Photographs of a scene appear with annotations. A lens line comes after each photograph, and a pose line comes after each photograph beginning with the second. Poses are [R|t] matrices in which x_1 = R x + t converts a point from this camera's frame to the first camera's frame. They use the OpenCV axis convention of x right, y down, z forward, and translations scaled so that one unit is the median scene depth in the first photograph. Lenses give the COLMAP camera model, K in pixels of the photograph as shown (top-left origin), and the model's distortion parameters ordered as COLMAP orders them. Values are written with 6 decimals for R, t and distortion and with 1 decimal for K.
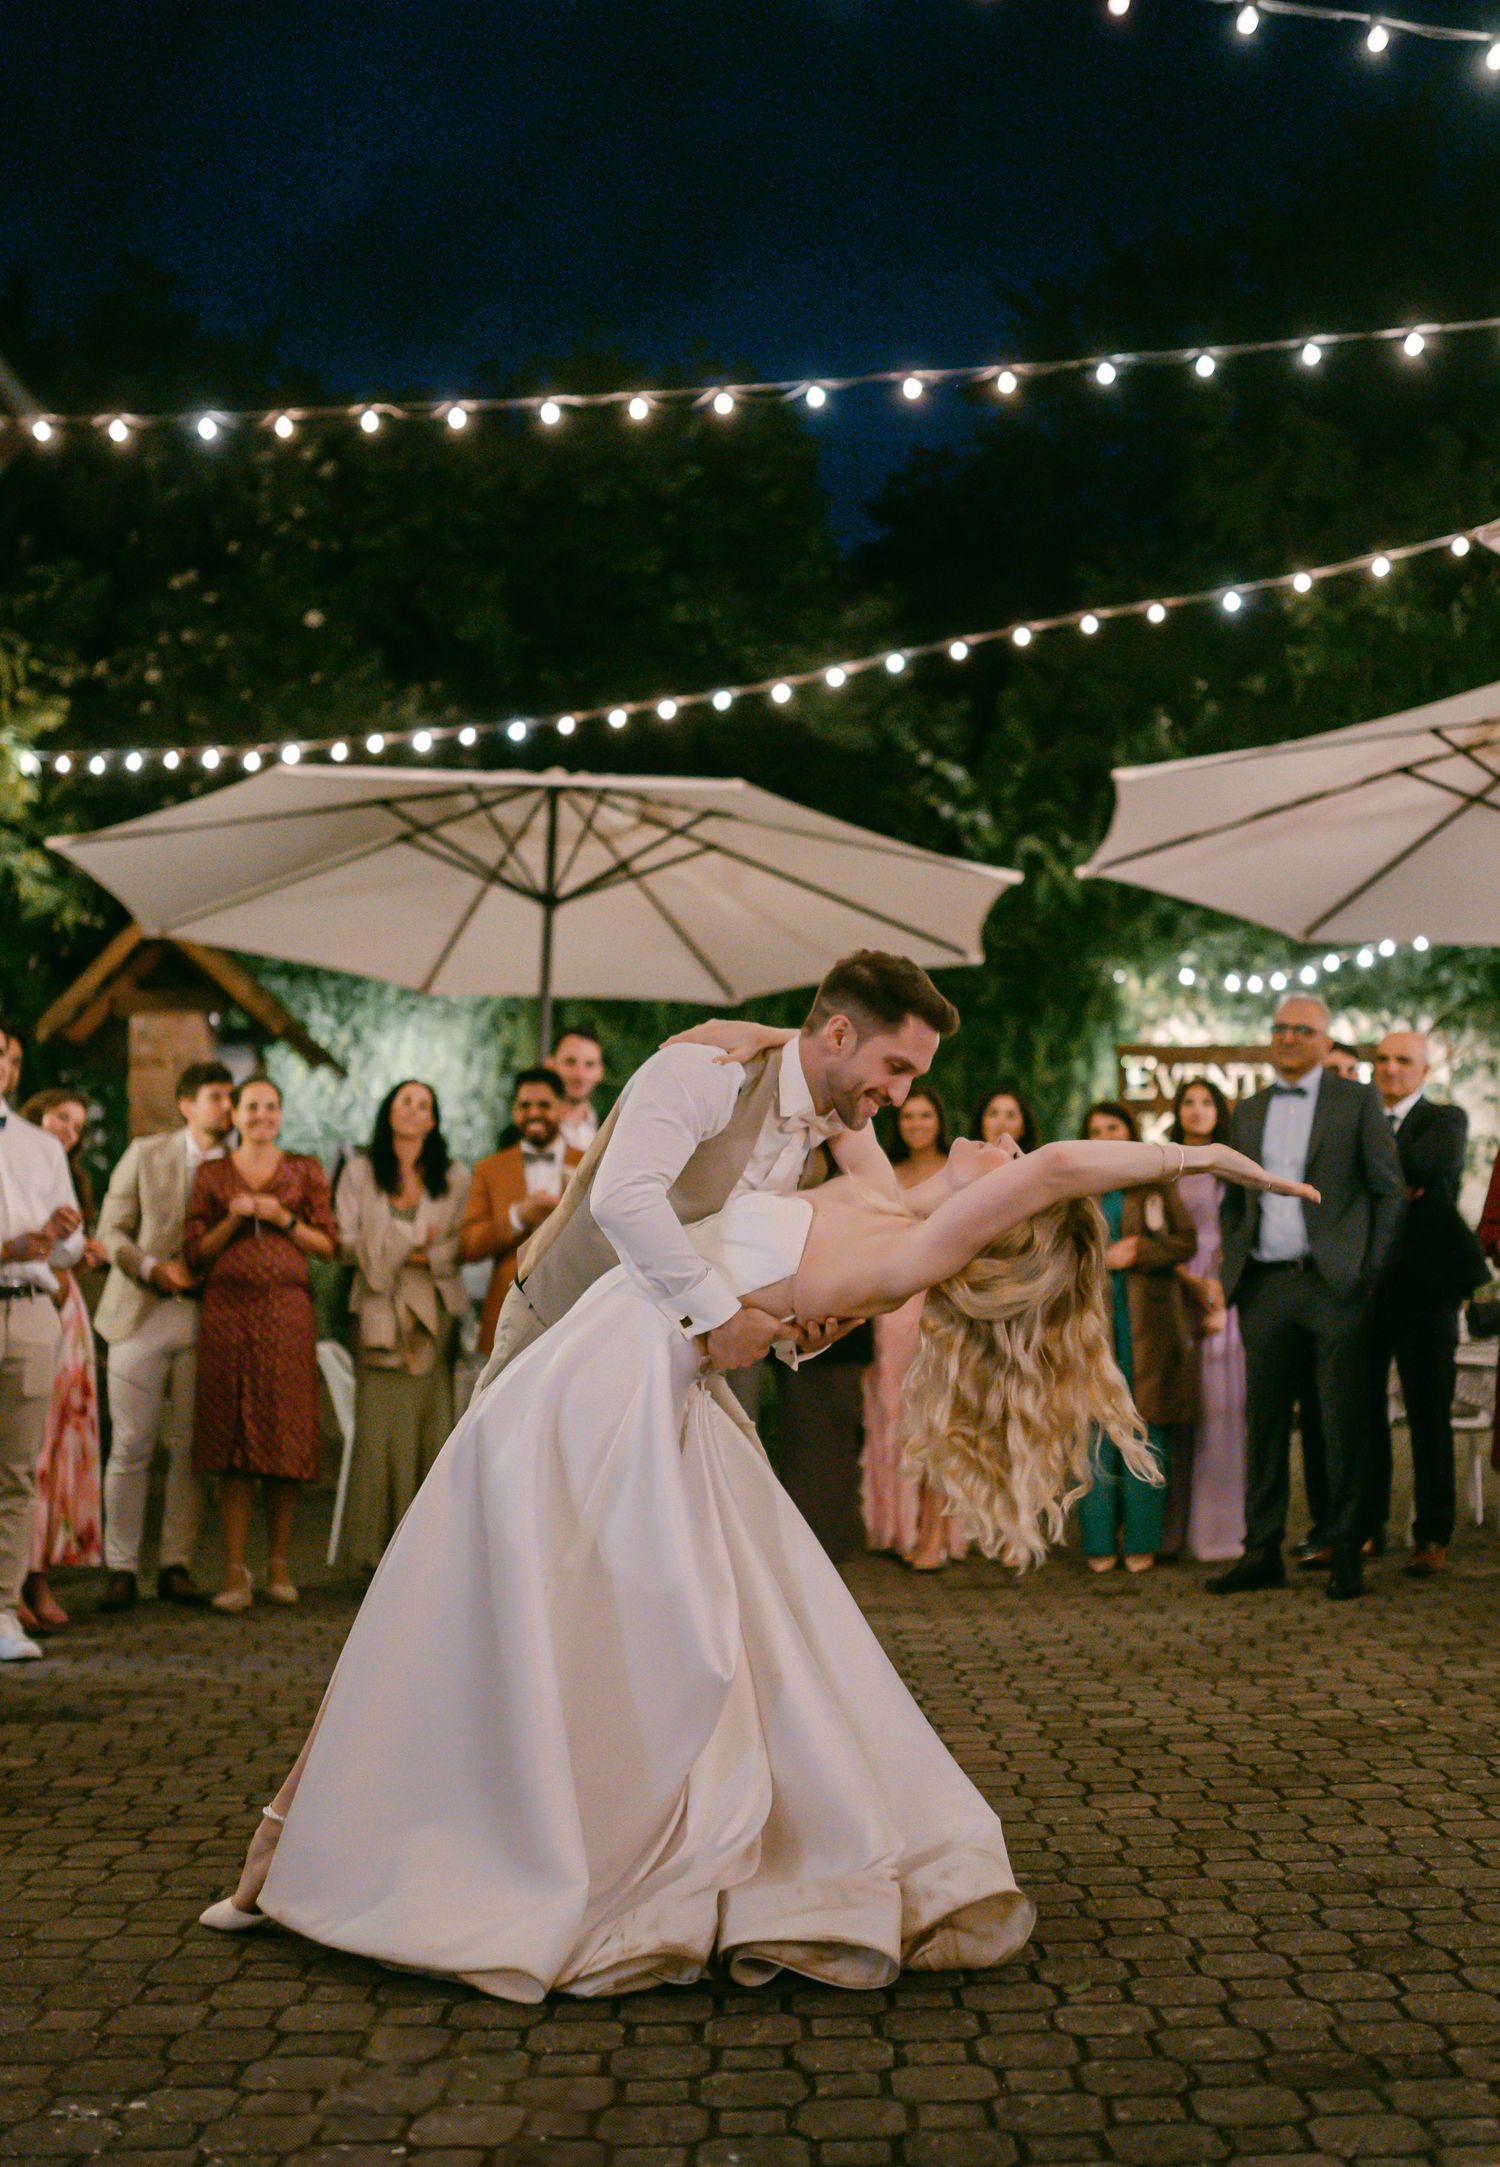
lens RADIAL K [[2794.8, 0, 780.5], [0, 2794.8, 1169.3], [0, 0, 1]] dist [-0.052098, 0.000000]
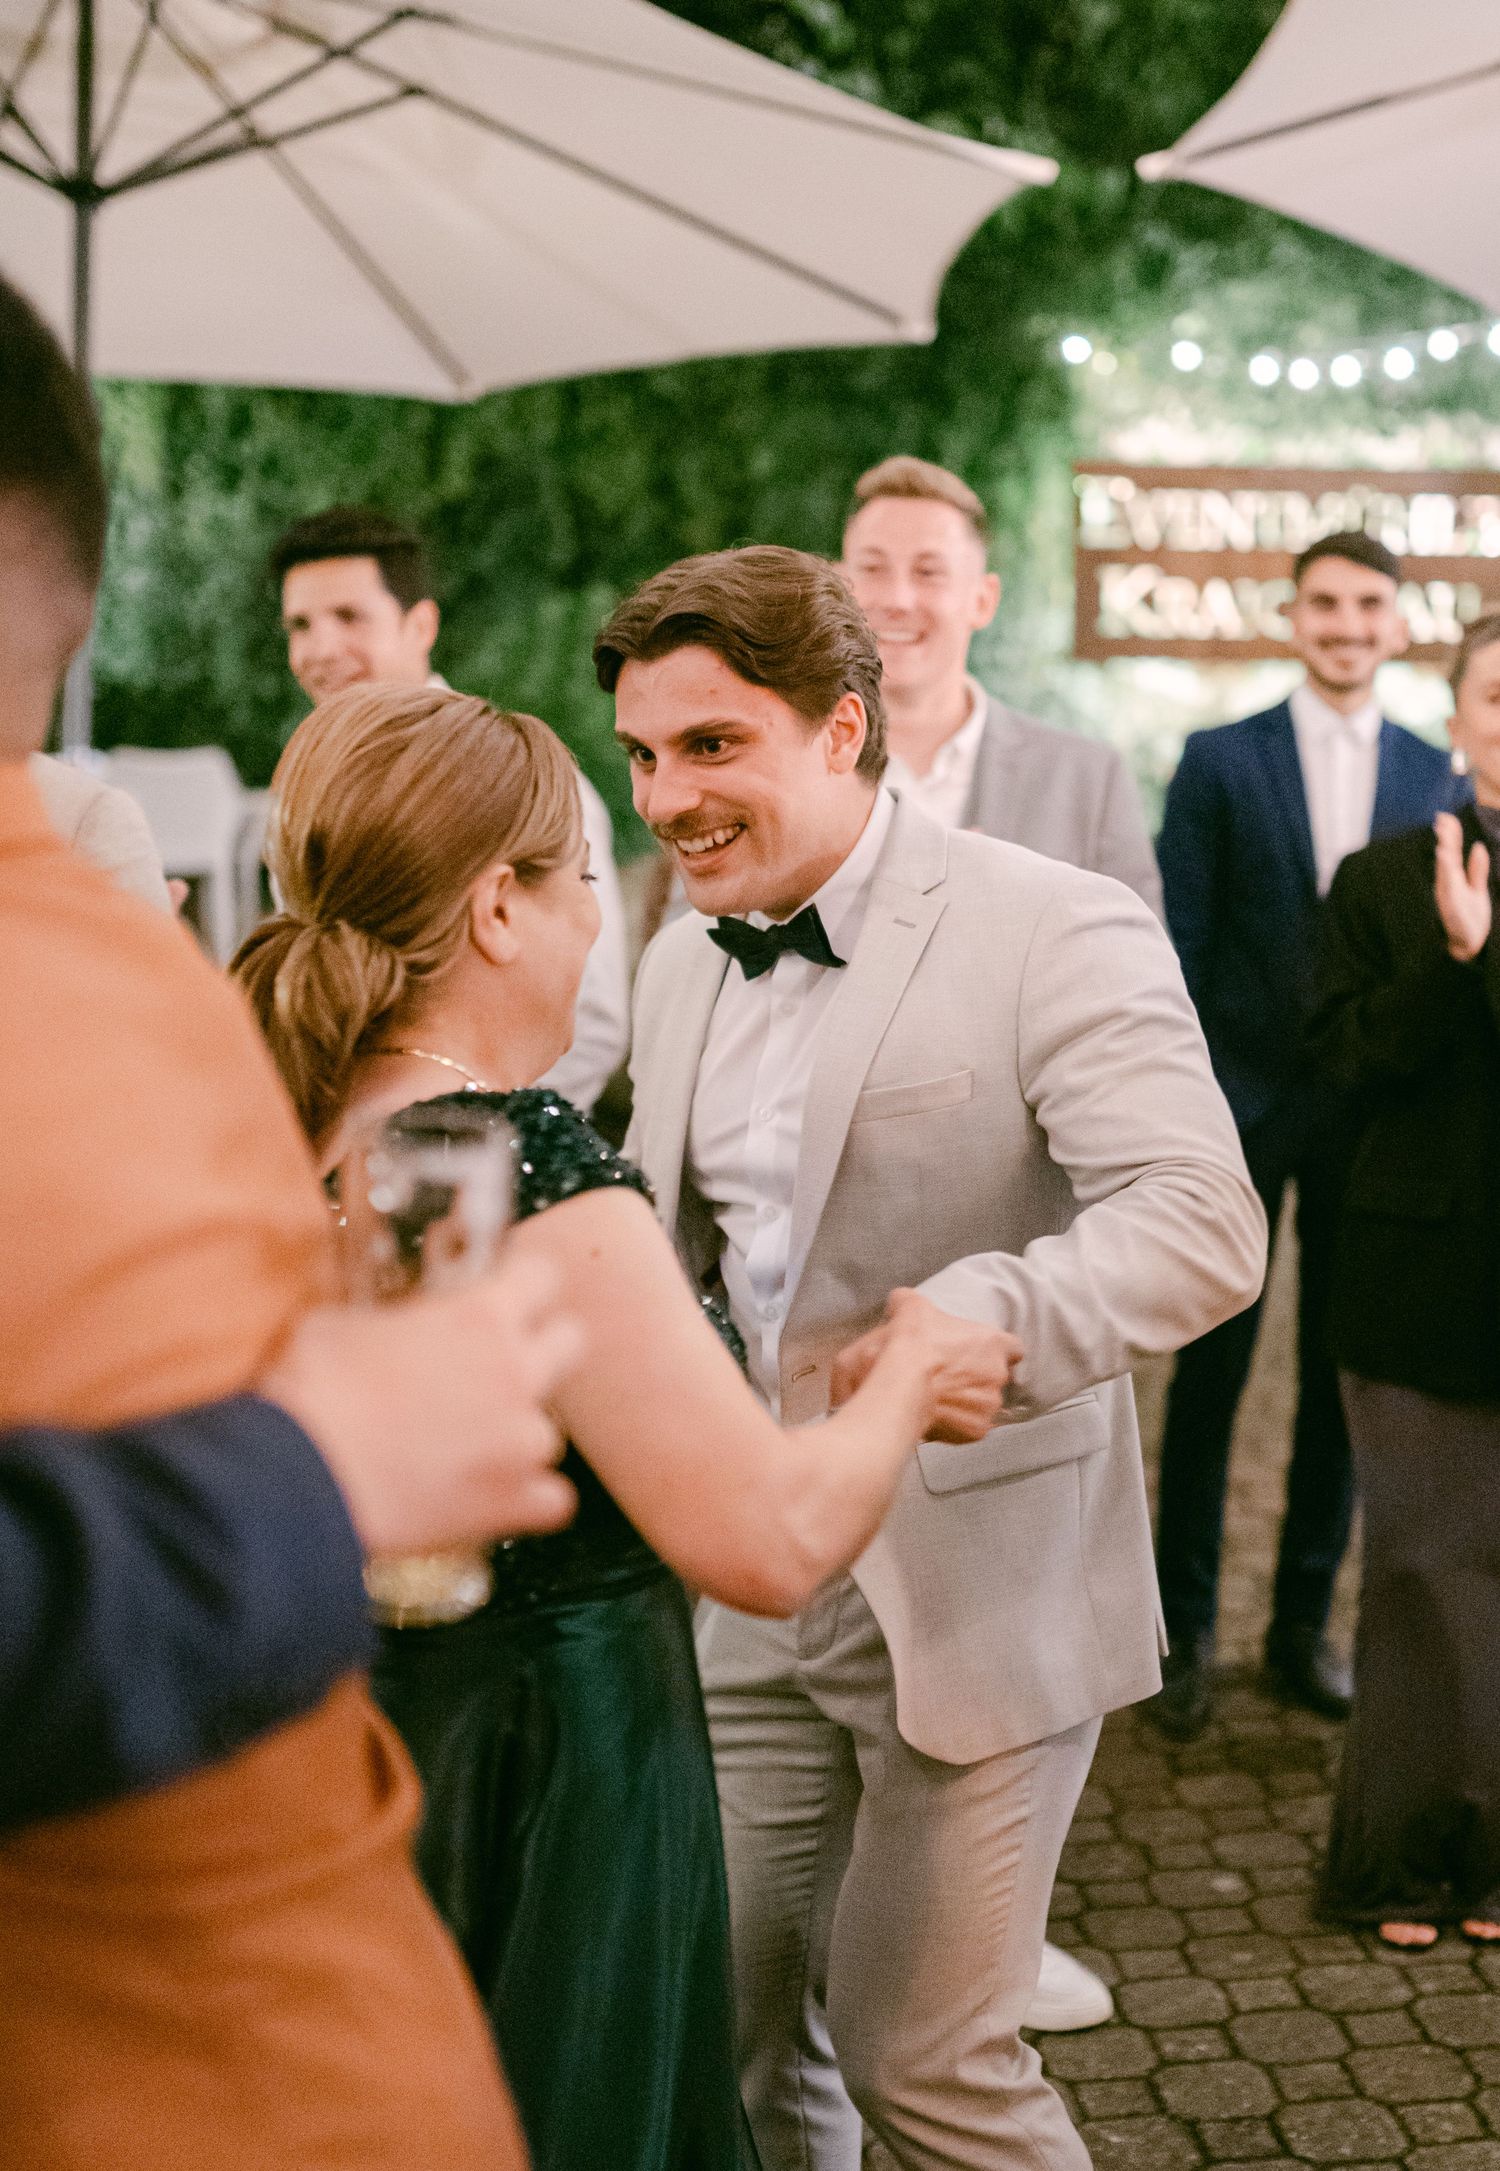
lens RADIAL K [[2837.2, 0, 865.5], [0, 2837.2, 1196.3], [0, 0, 1]] dist [-0.023127, 0.000000]
pose [[0.993730, -0.003524, 0.111750, -0.001822], [-0.022792, 0.972131, 0.233328, -0.049017], [-0.109457, -0.234412, 0.965955, 0.525336]]
